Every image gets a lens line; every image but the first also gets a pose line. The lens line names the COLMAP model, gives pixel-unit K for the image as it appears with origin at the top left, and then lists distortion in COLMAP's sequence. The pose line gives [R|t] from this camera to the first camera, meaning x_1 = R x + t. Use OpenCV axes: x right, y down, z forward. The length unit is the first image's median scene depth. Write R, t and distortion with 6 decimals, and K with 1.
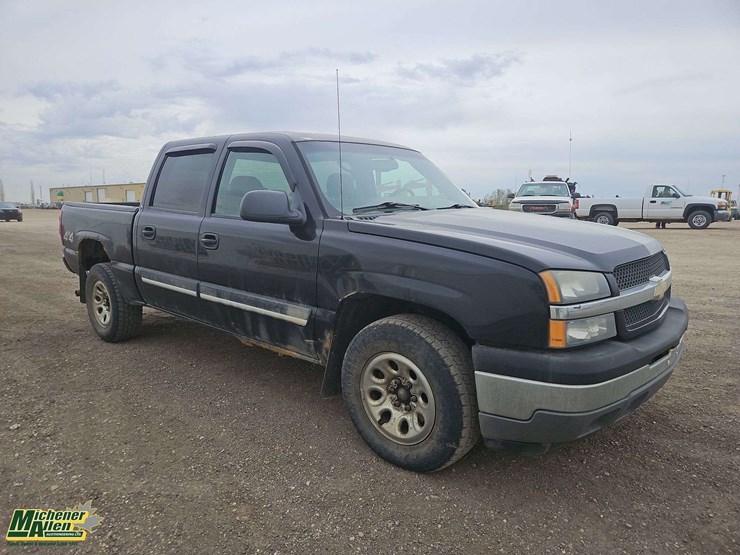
lens RADIAL K [[511.9, 0, 366.8], [0, 511.9, 274.4], [0, 0, 1]] dist [0.074652, -0.050815]
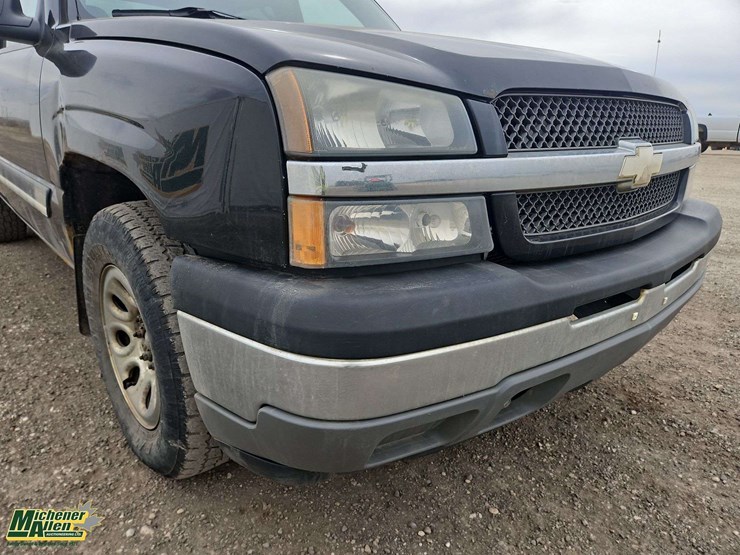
lens RADIAL K [[511.9, 0, 366.8], [0, 511.9, 274.4], [0, 0, 1]] dist [0.074652, -0.050815]
pose [[0.991121, 0.060380, -0.118466, 0.236010], [-0.043316, 0.988967, 0.141662, 0.044444], [0.125712, -0.135273, 0.982801, 0.305526]]
